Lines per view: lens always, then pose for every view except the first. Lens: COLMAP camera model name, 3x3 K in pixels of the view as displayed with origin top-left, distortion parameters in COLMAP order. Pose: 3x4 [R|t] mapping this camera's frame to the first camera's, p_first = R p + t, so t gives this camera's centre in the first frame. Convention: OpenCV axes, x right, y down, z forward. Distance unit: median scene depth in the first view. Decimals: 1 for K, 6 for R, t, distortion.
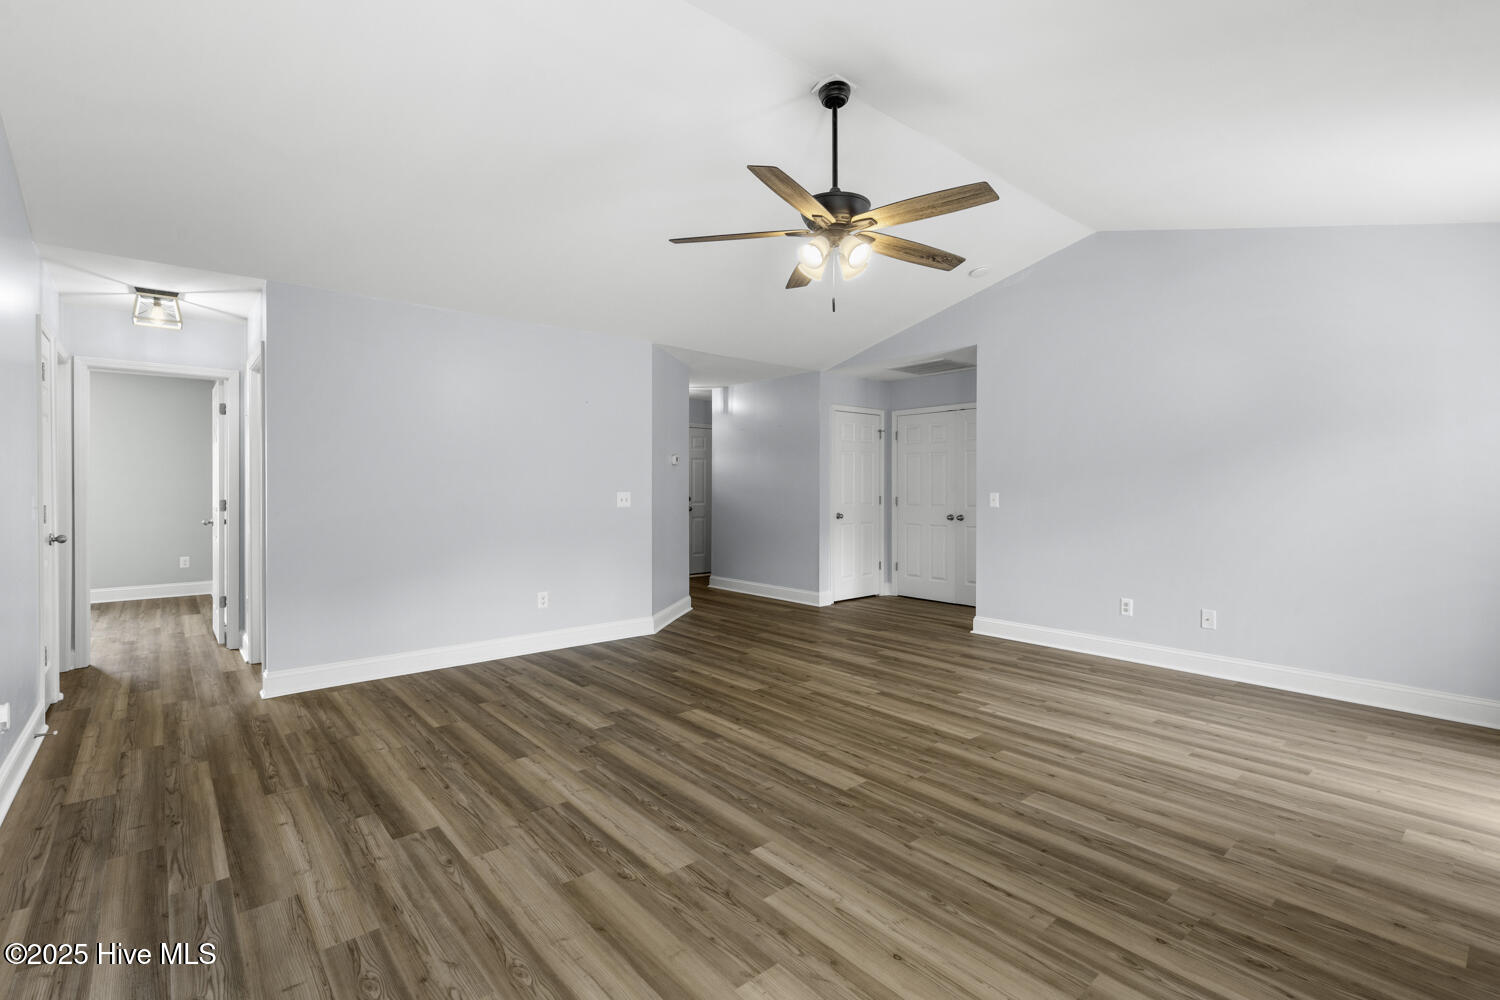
lens RADIAL K [[697.8, 0, 761.9], [0, 697.8, 492.4], [0, 0, 1]] dist [0.003746, -0.000483]
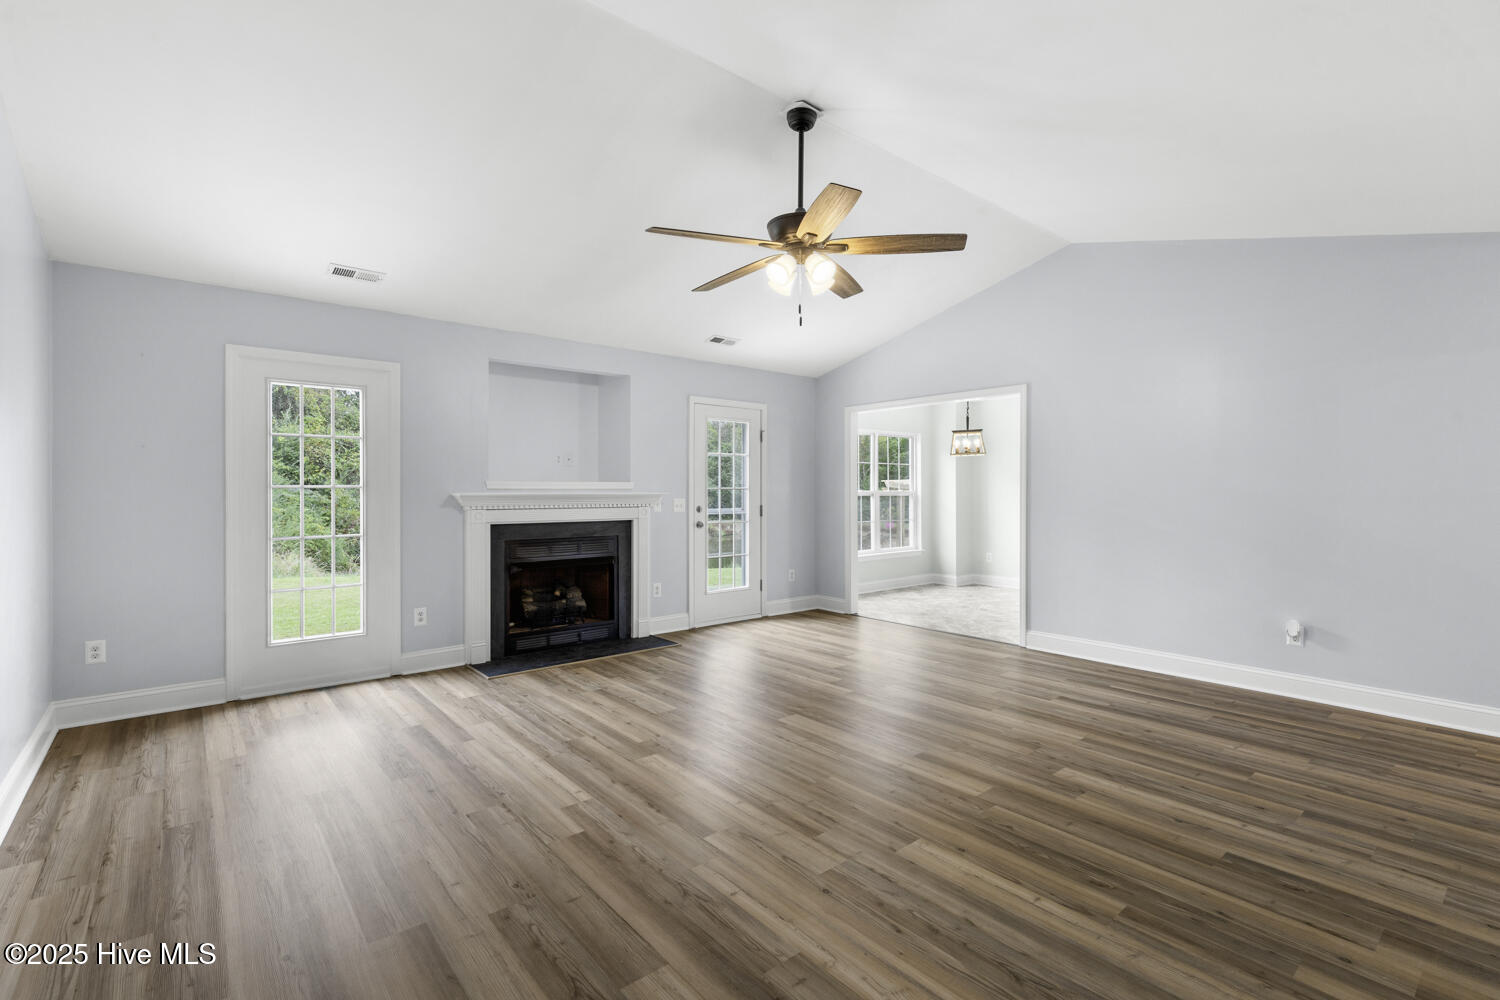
lens RADIAL K [[670.1, 0, 750.0], [0, 670.1, 500.0], [0, 0, 1]] dist [0.005304, 0.000092]
pose [[-0.999332, -0.003880, 0.036340, 0.144098], [-0.003051, 0.999734, 0.022843, -0.022004], [-0.036419, 0.022717, -0.999078, 2.028085]]
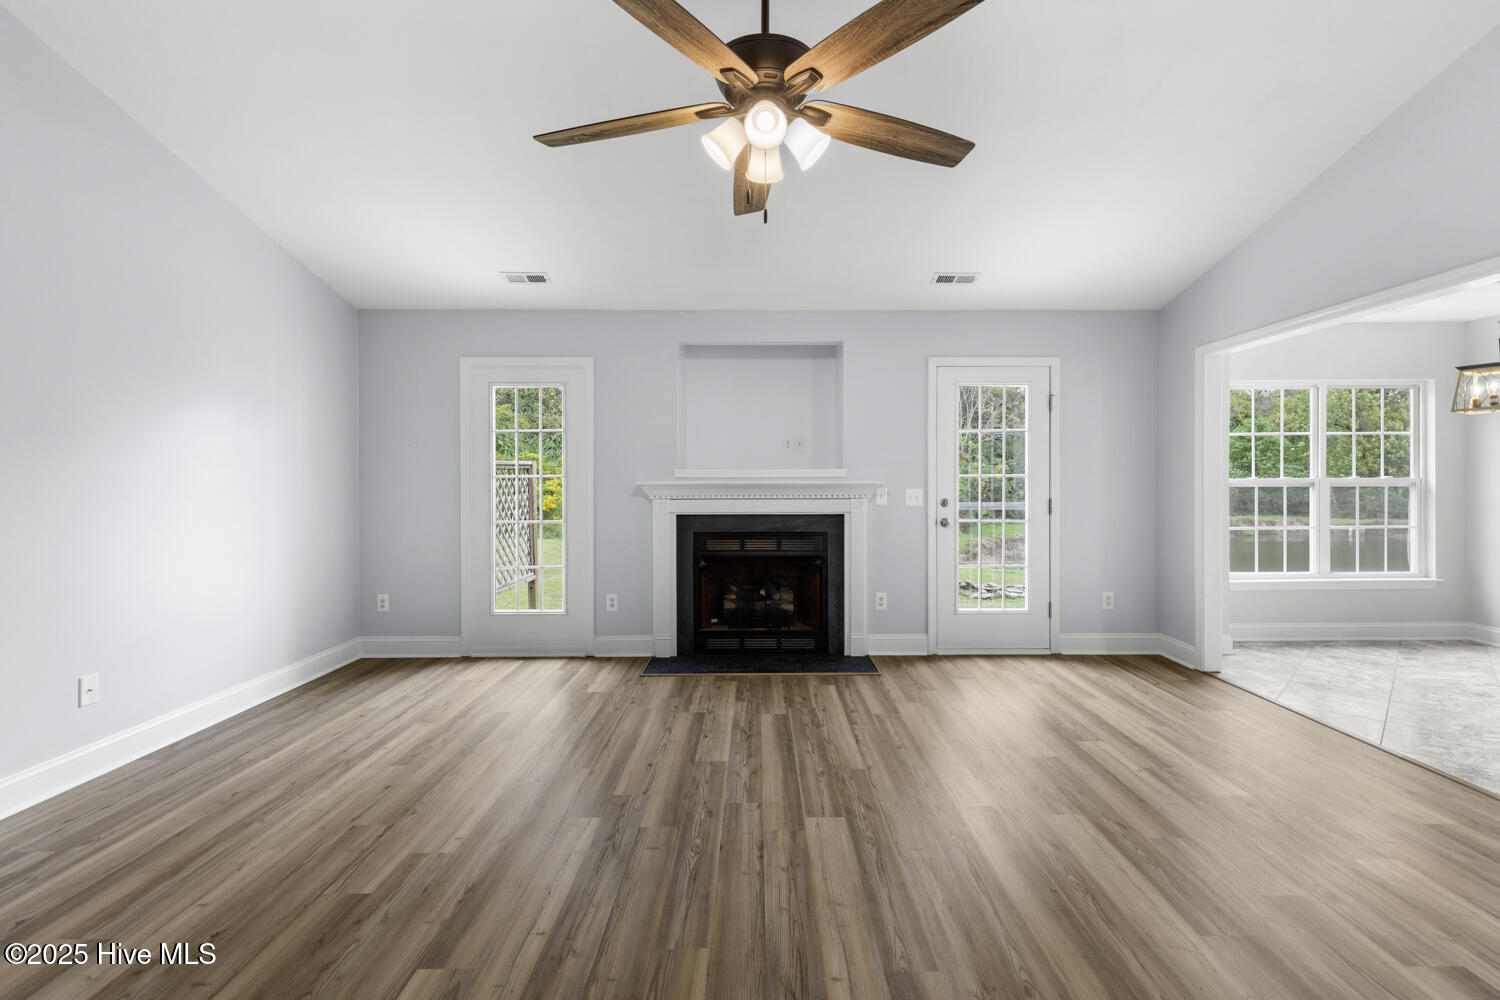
lens RADIAL K [[677.7, 0, 763.2], [0, 677.7, 490.5], [0, 0, 1]] dist [0.007330, -0.000176]
pose [[-0.753308, -0.011993, 0.657558, -0.330451], [0.005913, 0.999670, 0.025006, -0.018077], [-0.657641, 0.022725, -0.752988, 1.511699]]
